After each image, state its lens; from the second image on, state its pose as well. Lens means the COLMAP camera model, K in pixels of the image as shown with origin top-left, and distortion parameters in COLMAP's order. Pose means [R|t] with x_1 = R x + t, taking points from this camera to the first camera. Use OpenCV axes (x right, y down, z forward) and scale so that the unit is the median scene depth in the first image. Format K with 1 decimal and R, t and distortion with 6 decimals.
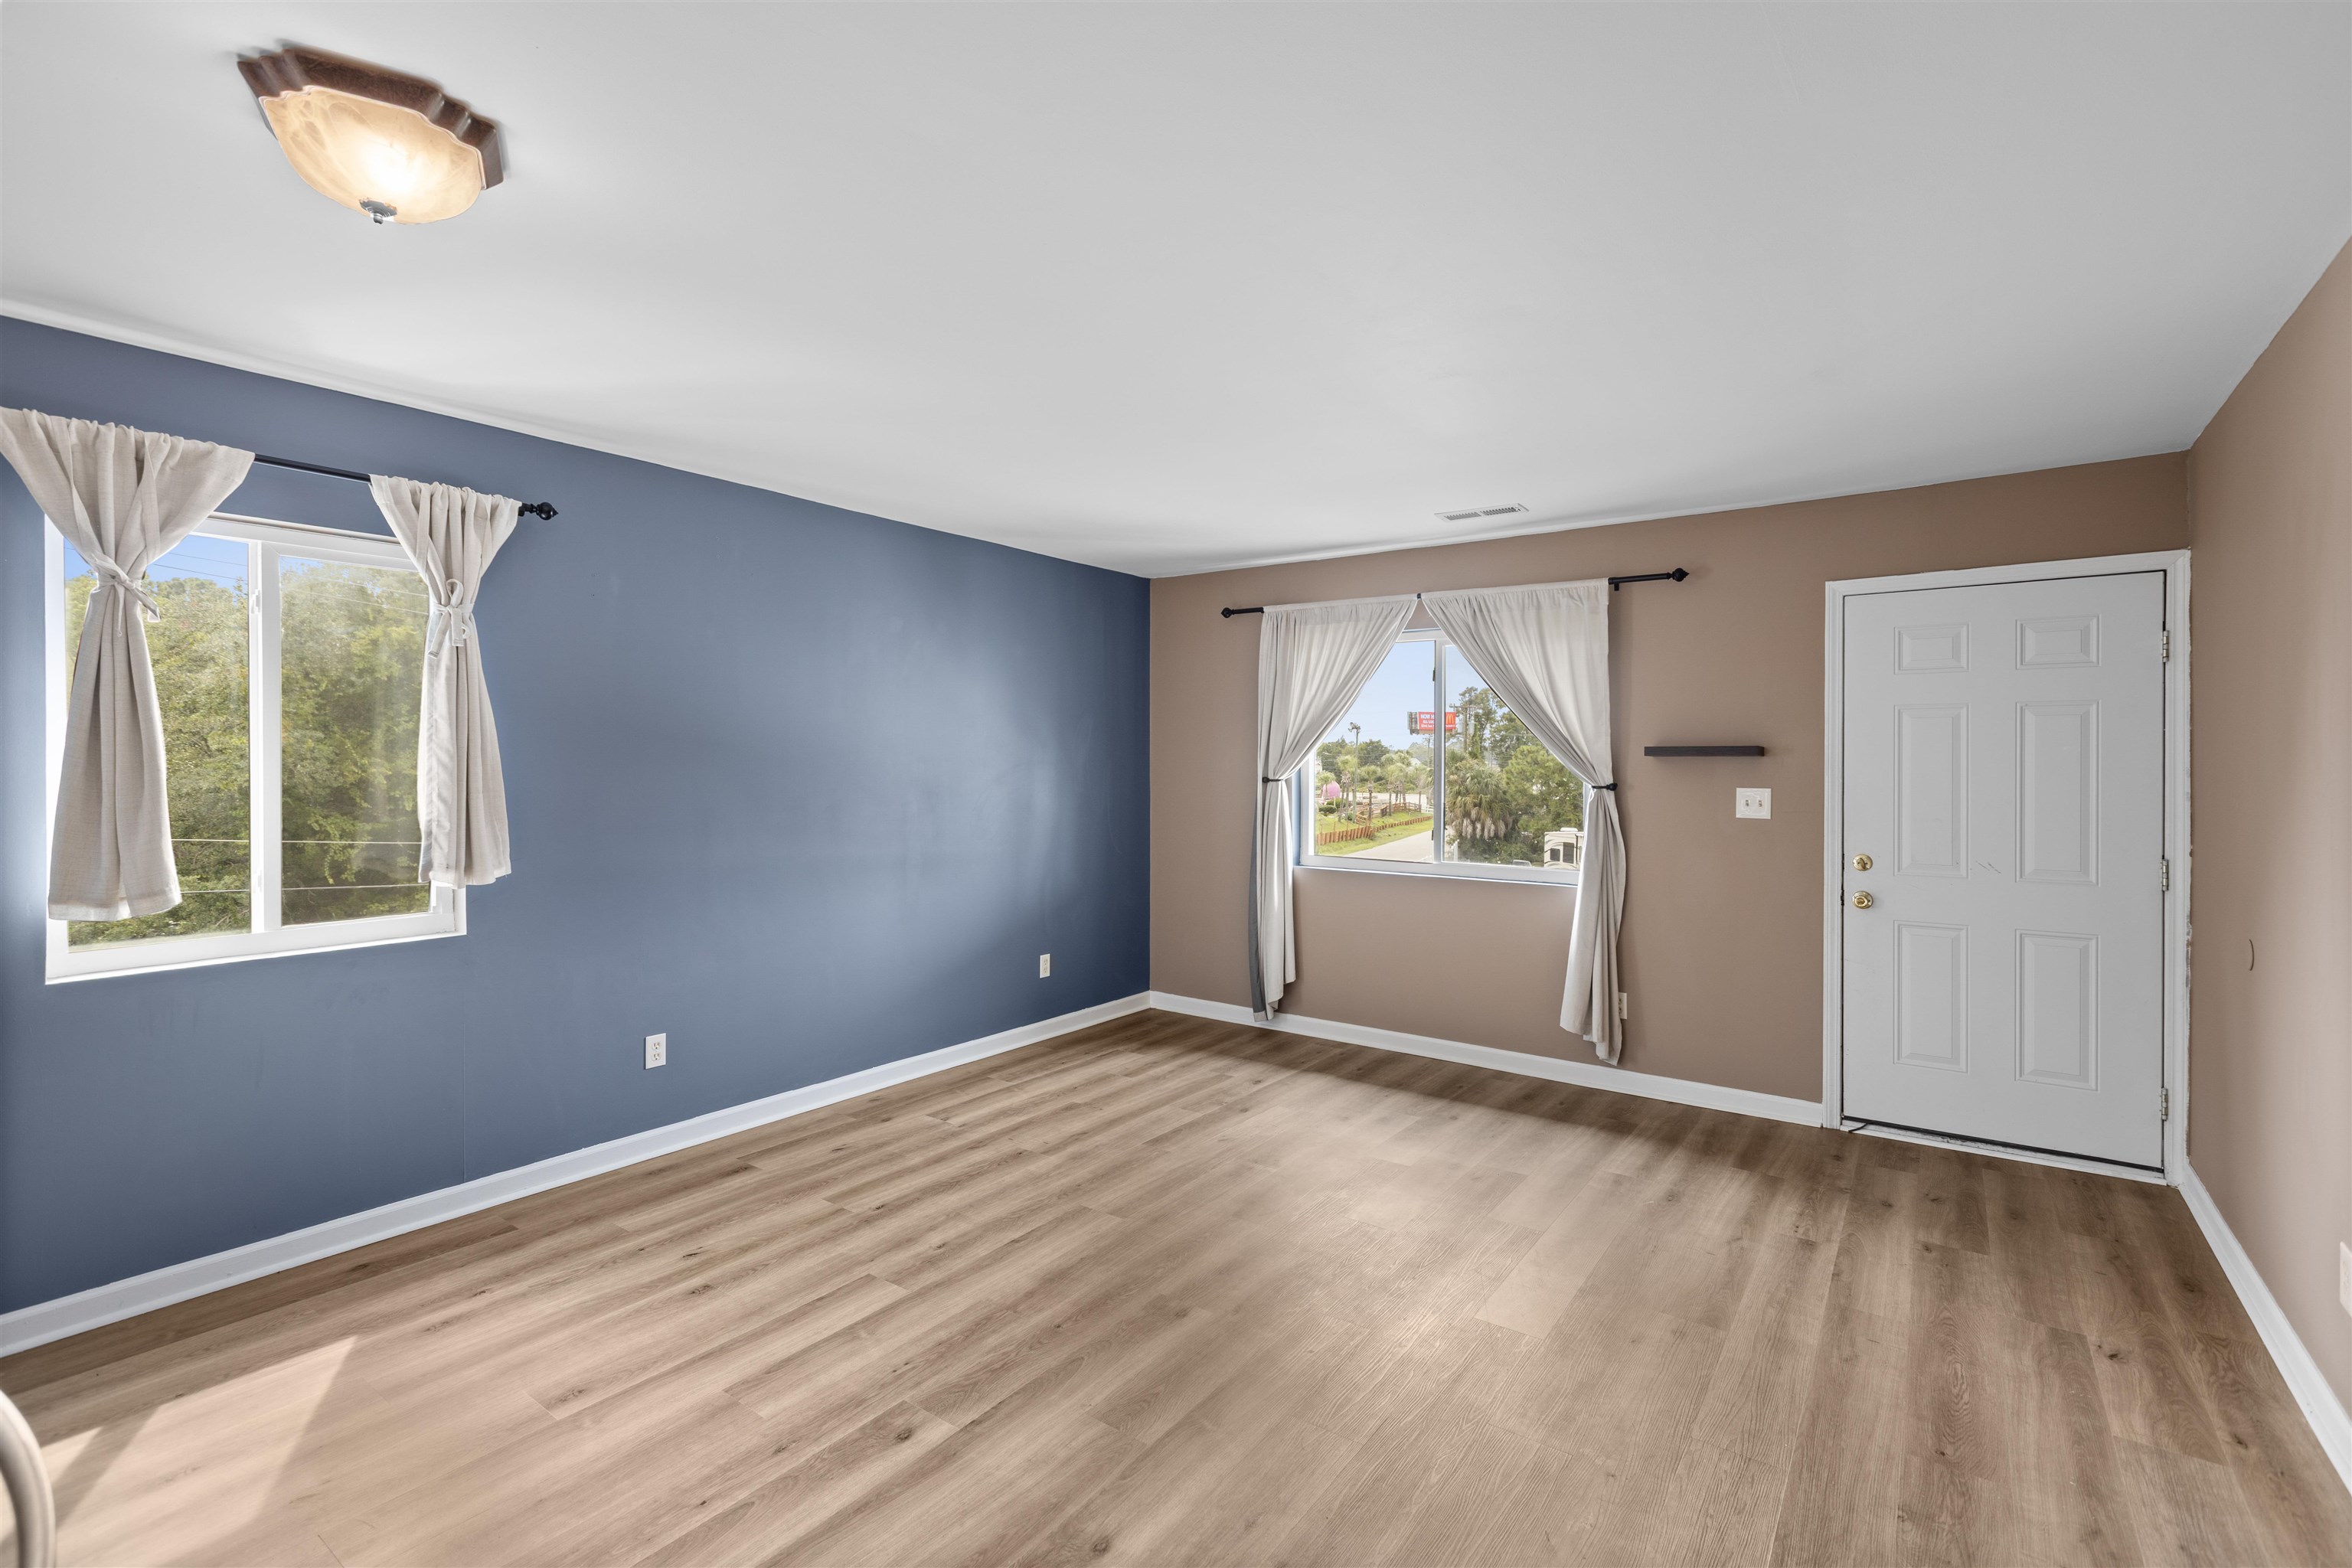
lens RADIAL K [[1028.6, 0, 1218.9], [0, 1028.6, 766.2], [0, 0, 1]] dist [0.010423, 0.000092]
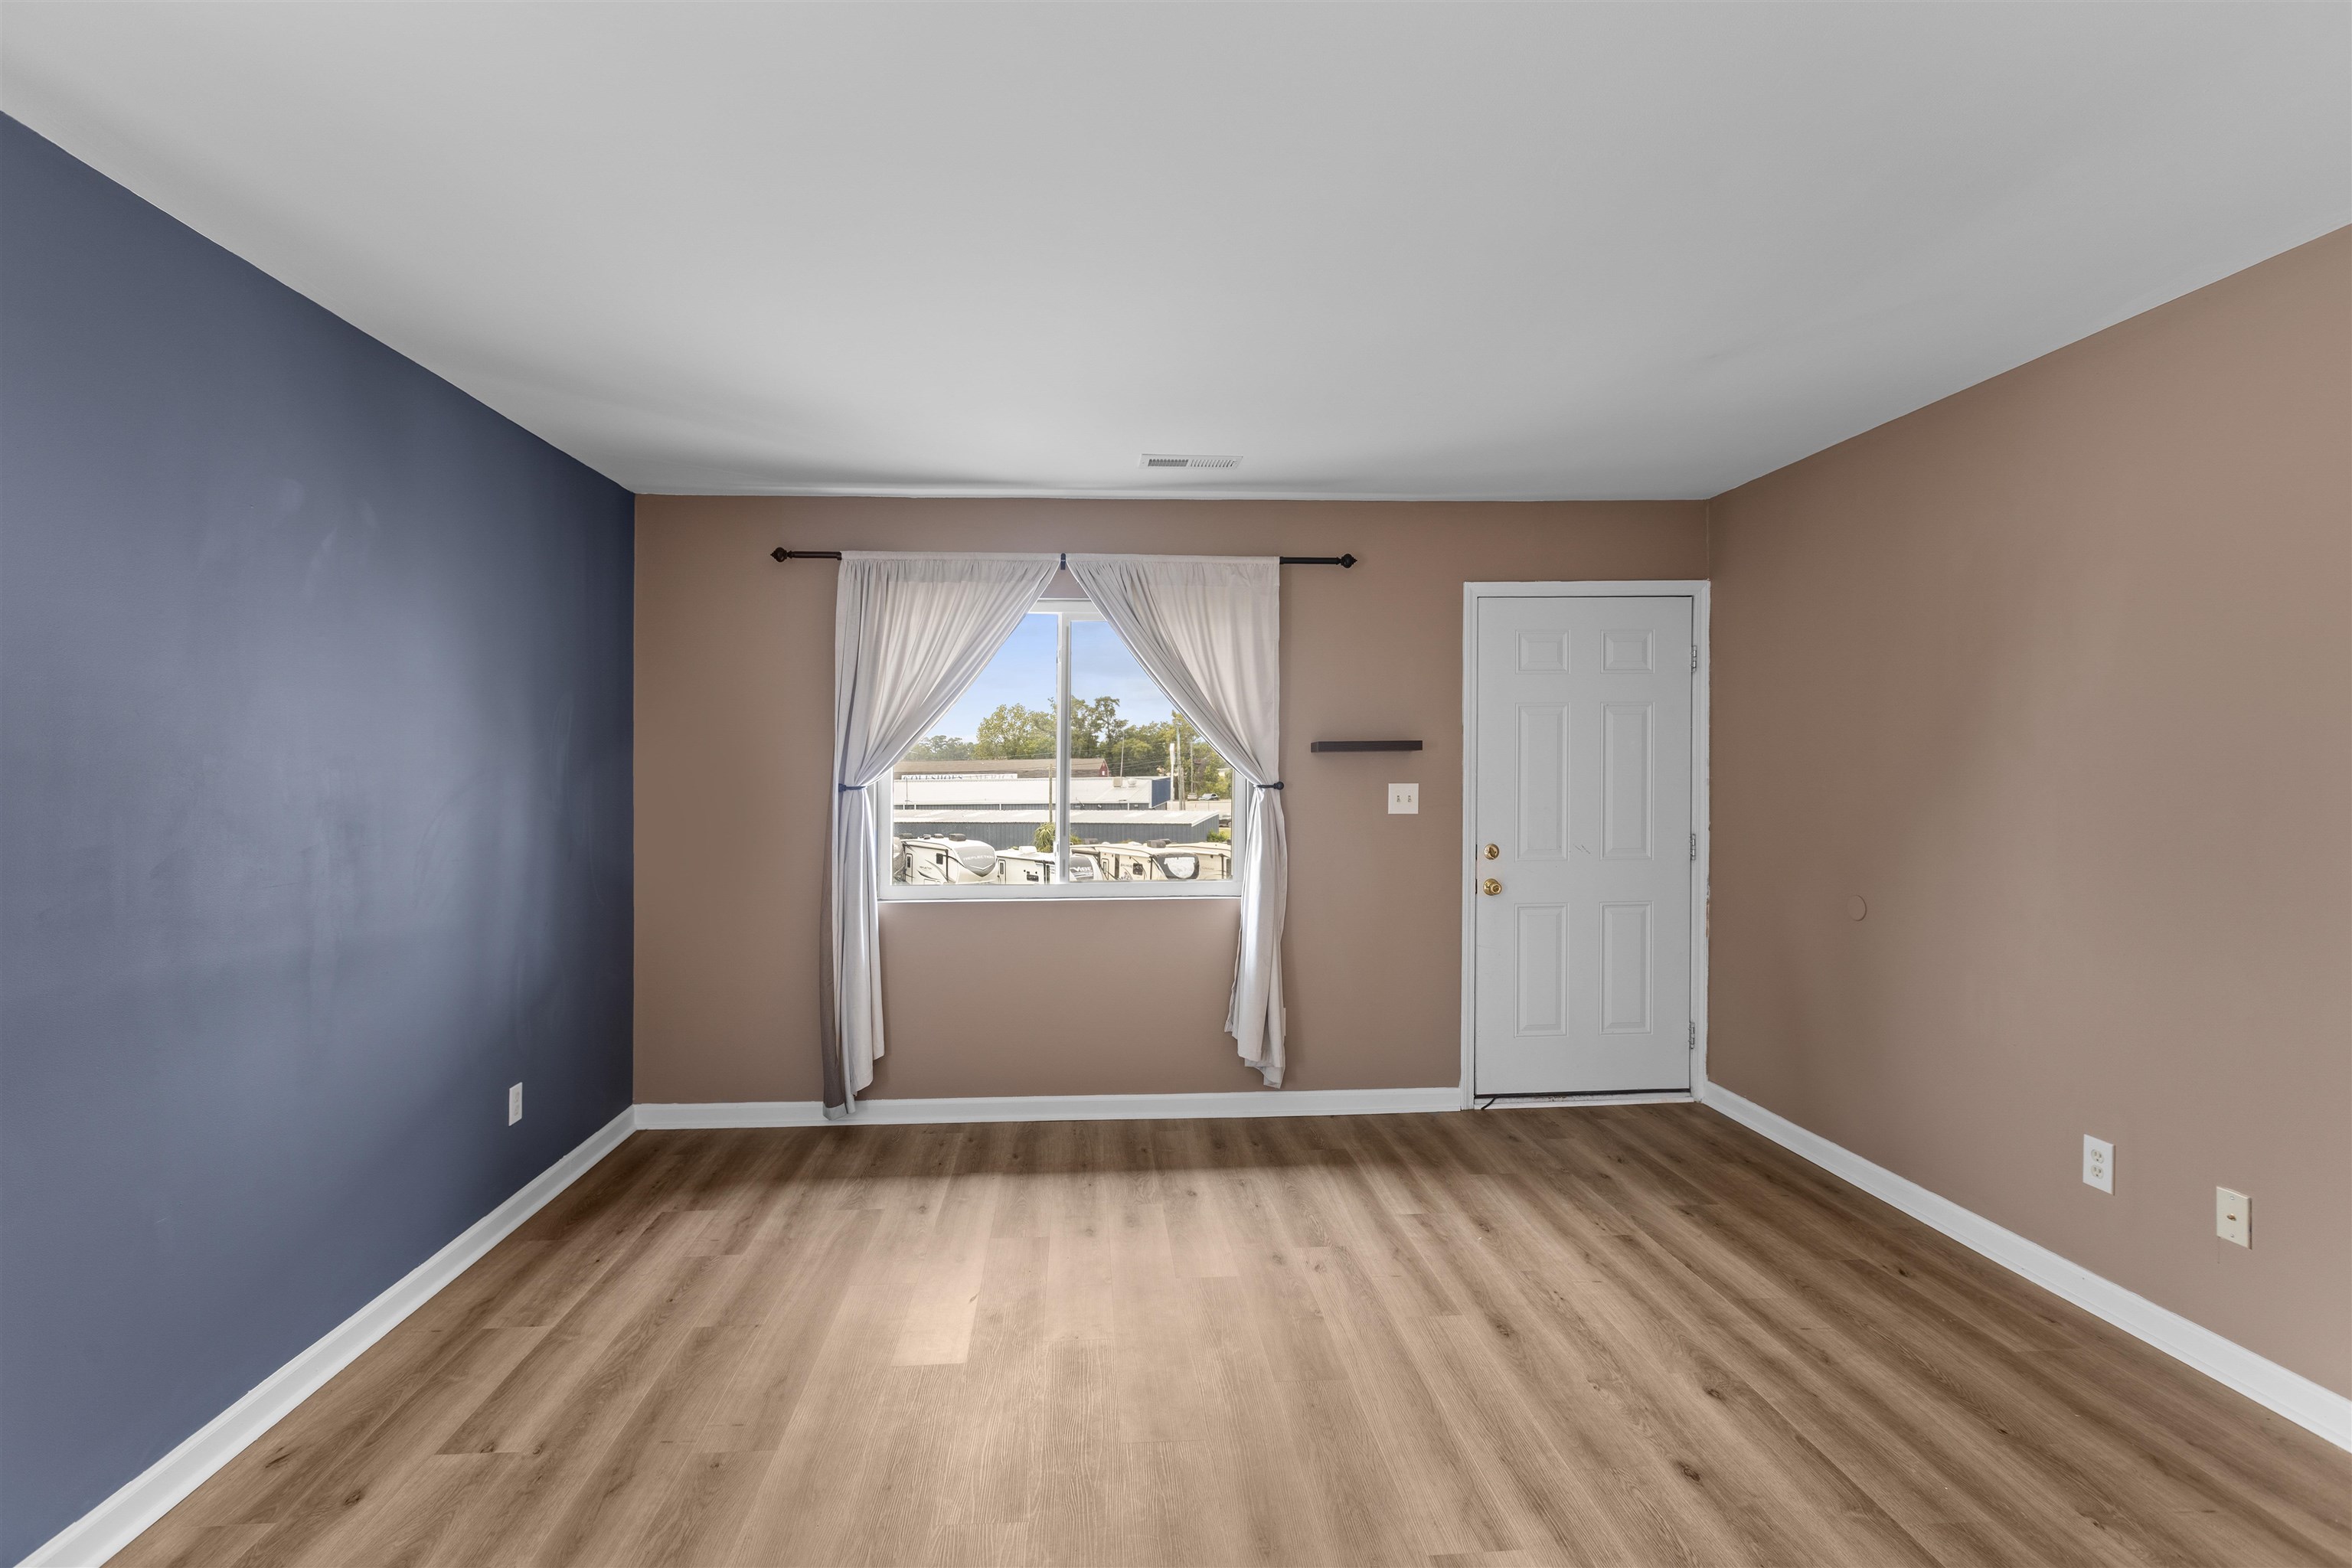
lens RADIAL K [[1056.9, 0, 1172.0], [0, 1056.9, 765.8], [0, 0, 1]] dist [0.001158, -0.000282]
pose [[0.799658, -0.011593, 0.600343, -0.288321], [0.013817, 0.999904, 0.000904, 0.000218], [-0.600296, 0.007572, 0.799742, 0.337663]]
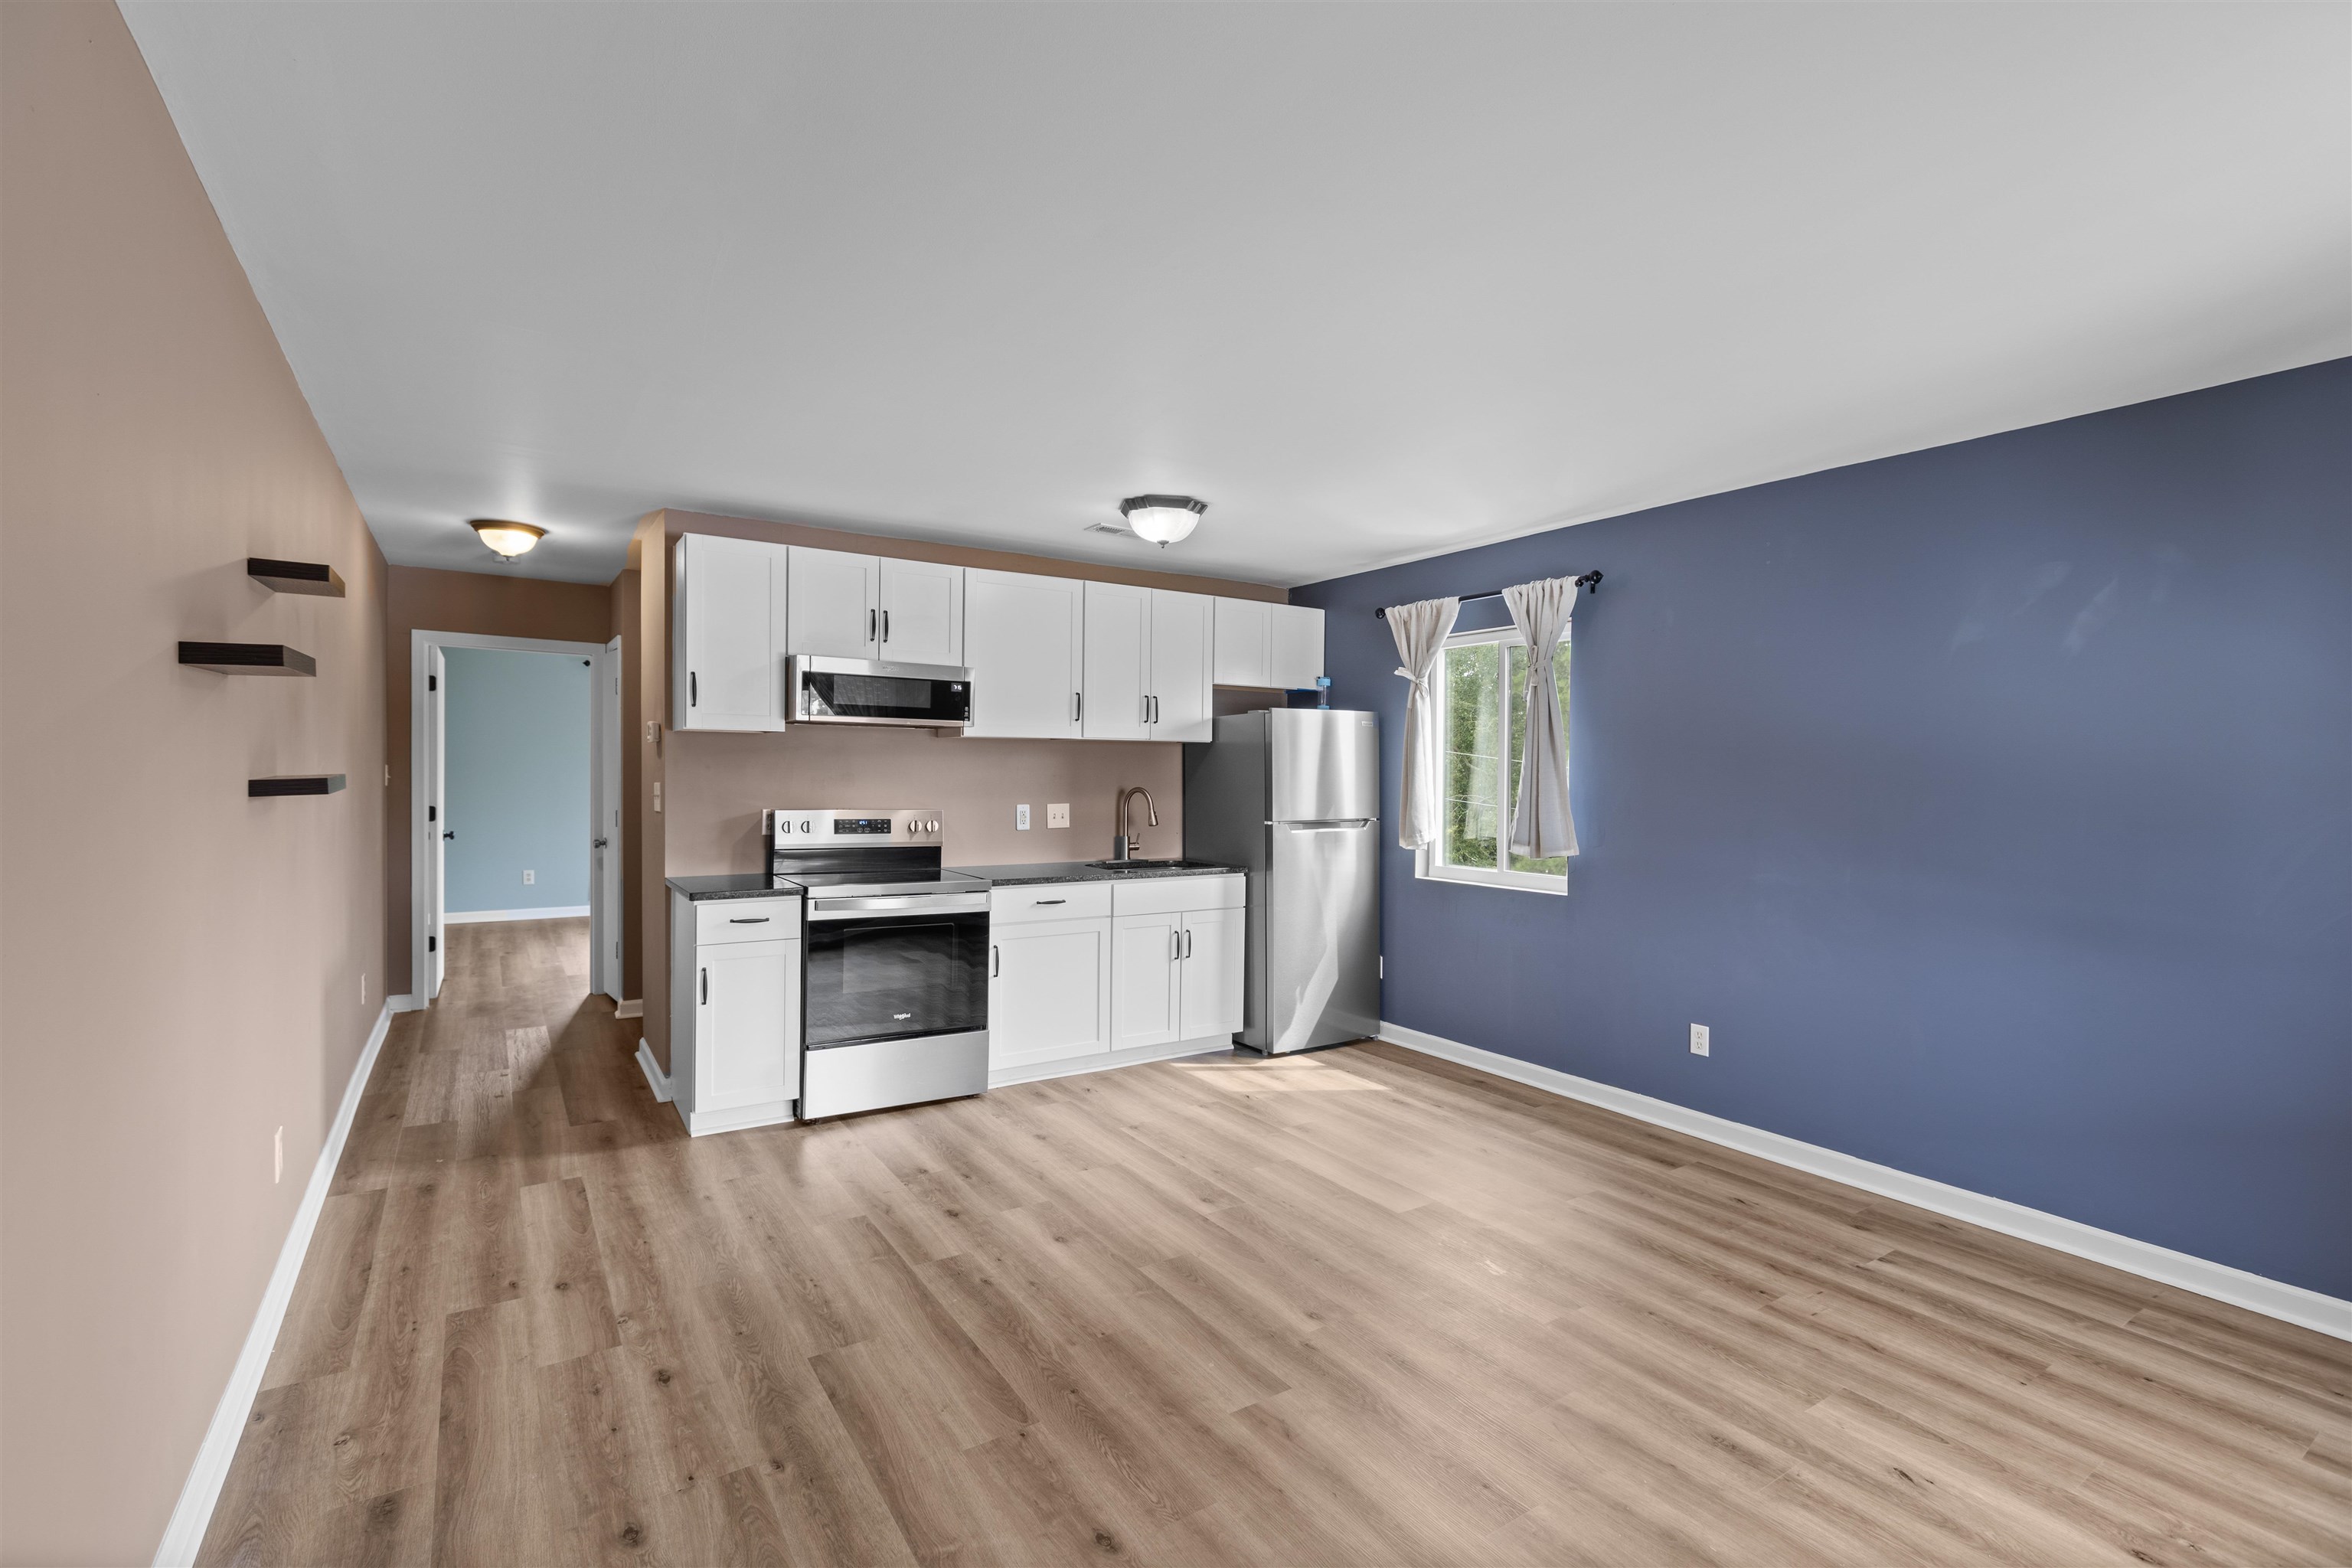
lens RADIAL K [[1186.3, 0, 1210.3], [0, 1186.3, 779.9], [0, 0, 1]] dist [-0.000235, -0.000273]
pose [[-0.388544, 0.001226, -0.921429, 0.654728], [-0.013283, 0.999888, 0.006932, 0.001698], [0.921334, 0.014933, -0.388484, 0.827655]]
